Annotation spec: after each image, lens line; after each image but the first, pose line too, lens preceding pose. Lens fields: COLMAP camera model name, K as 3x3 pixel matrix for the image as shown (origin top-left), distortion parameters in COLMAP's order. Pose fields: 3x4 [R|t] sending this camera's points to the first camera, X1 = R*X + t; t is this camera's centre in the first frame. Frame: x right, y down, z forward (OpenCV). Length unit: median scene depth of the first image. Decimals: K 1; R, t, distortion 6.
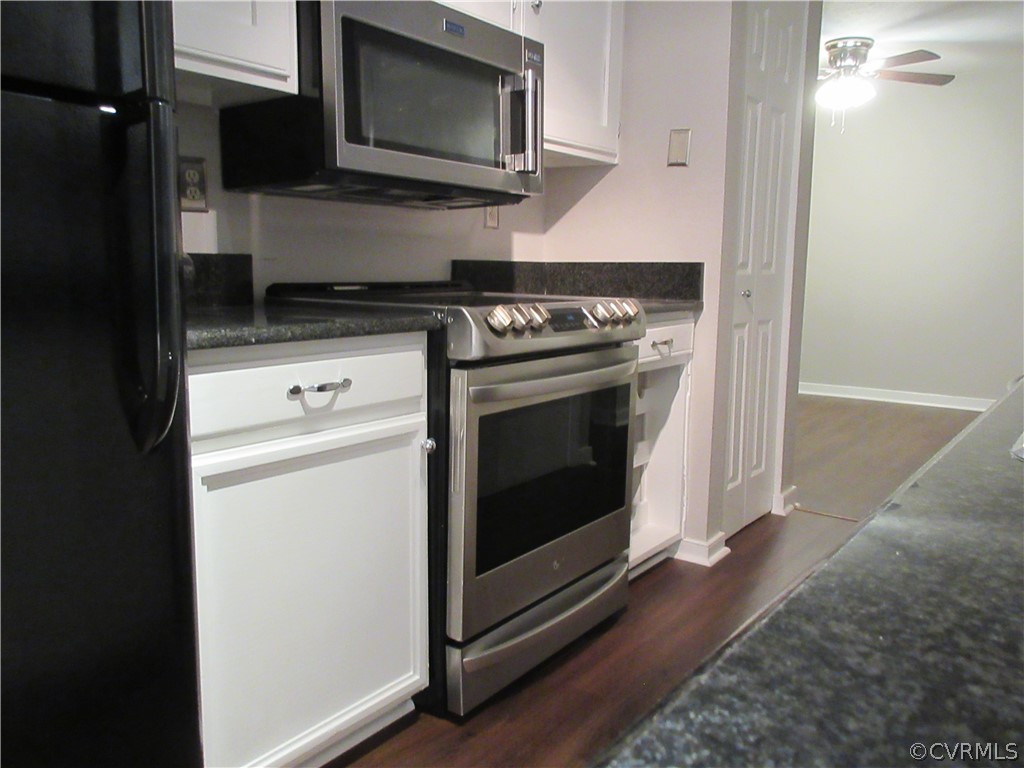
lens RADIAL K [[823.6, 0, 512.0], [0, 823.6, 378.1], [0, 0, 1]] dist [0.017225, 0.001668]
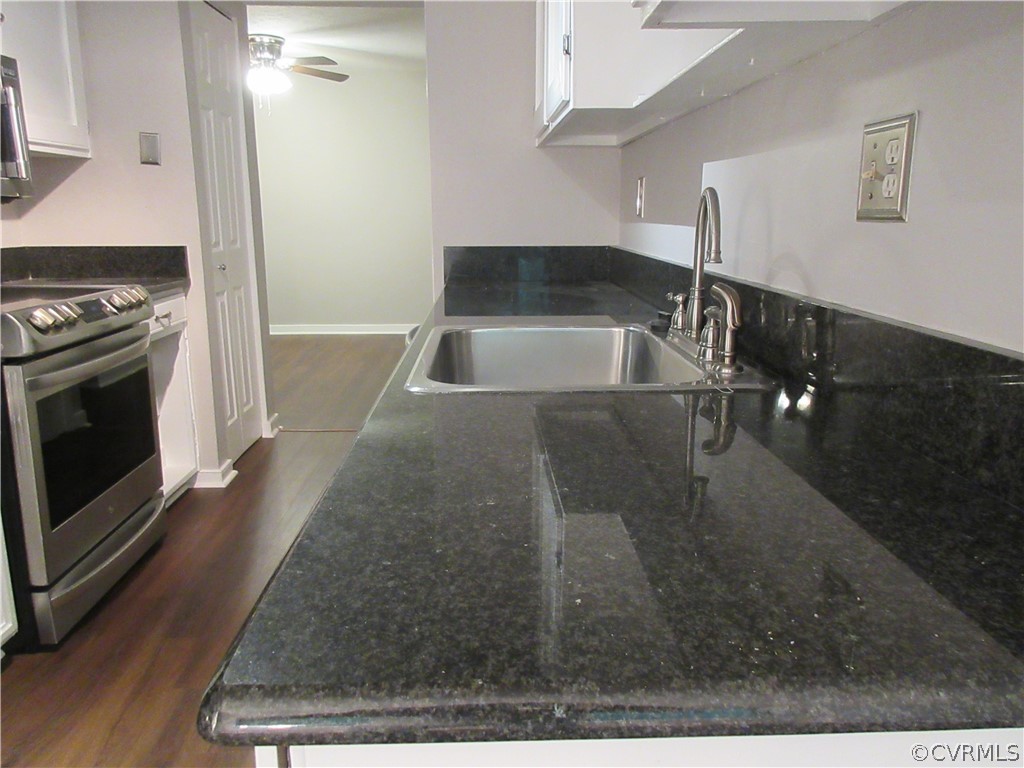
lens RADIAL K [[773.4, 0, 512.0], [0, 773.4, 384.0], [0, 0, 1]] dist [0.015761, -0.009573]
pose [[0.782518, -0.149089, 0.604515, -0.119622], [0.093451, 0.988033, 0.122706, -0.035717], [-0.615575, -0.039527, 0.787086, -0.217721]]
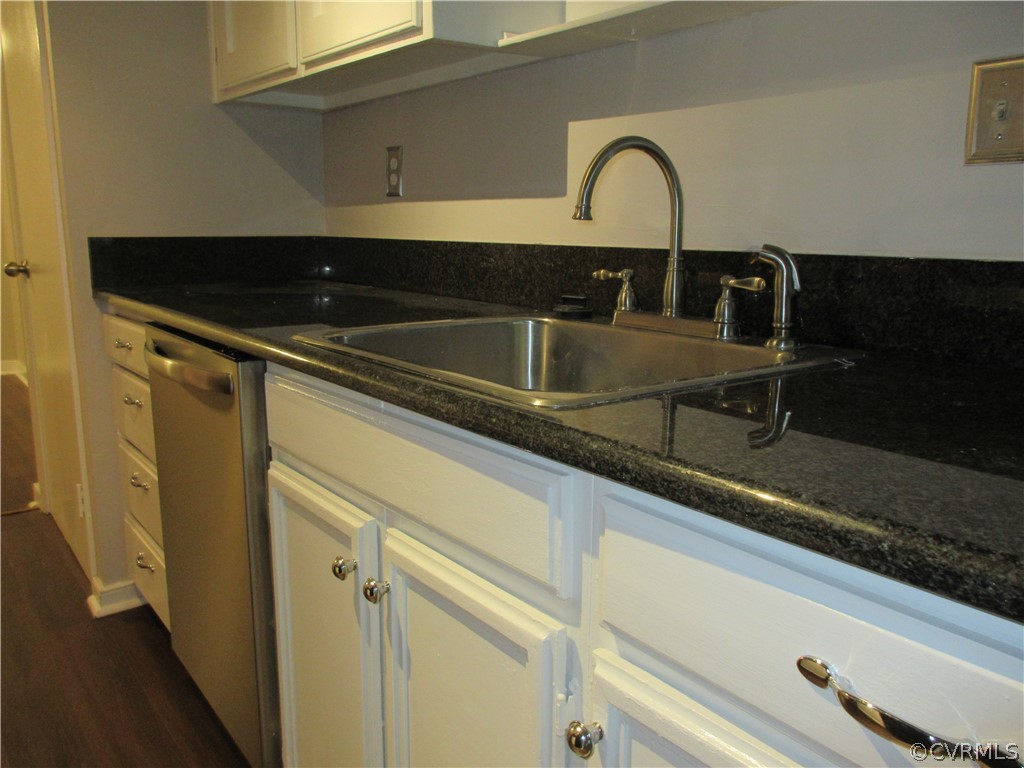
lens RADIAL K [[852.0, 0, 528.4], [0, 852.0, 384.5], [0, 0, 1]] dist [0.002545, 0.002209]
pose [[0.280438, -0.190901, 0.940697, -0.192210], [0.126688, 0.978811, 0.160868, -0.042428], [-0.951475, 0.074061, 0.298681, 0.074053]]
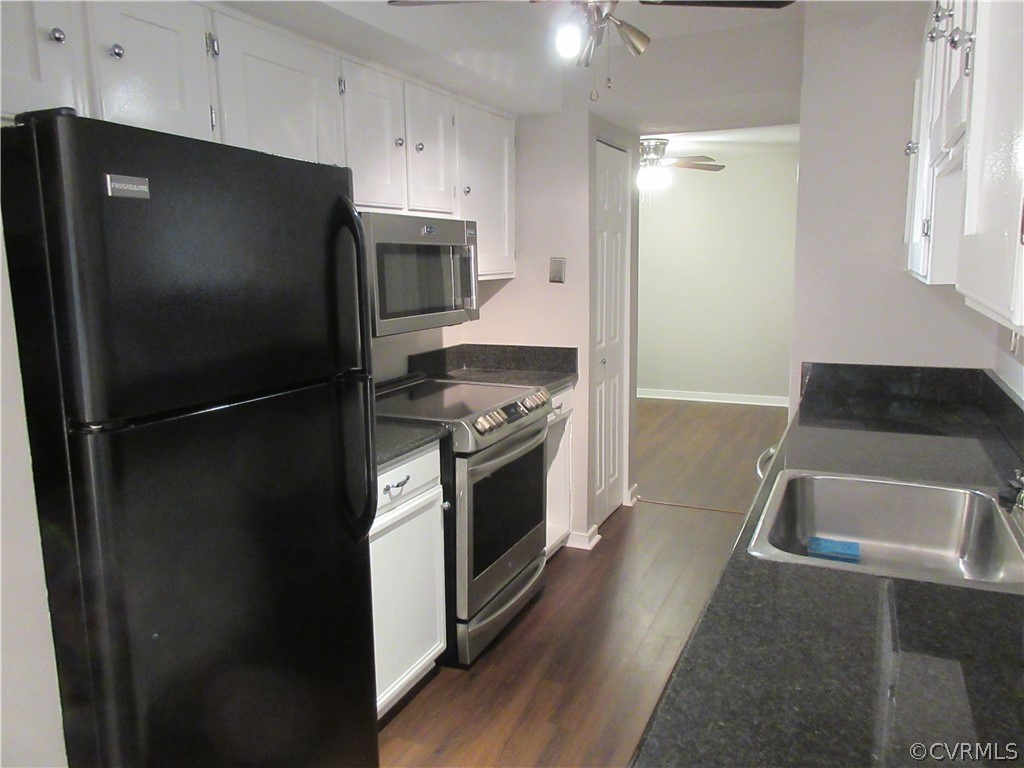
lens RADIAL K [[773.4, 0, 512.0], [0, 773.4, 384.0], [0, 0, 1]] dist [0.015761, -0.009573]
pose [[0.976510, -0.060359, 0.206844, -0.182615], [0.053872, 0.997867, 0.036858, -0.138850], [-0.208628, -0.024849, 0.977679, -0.353748]]
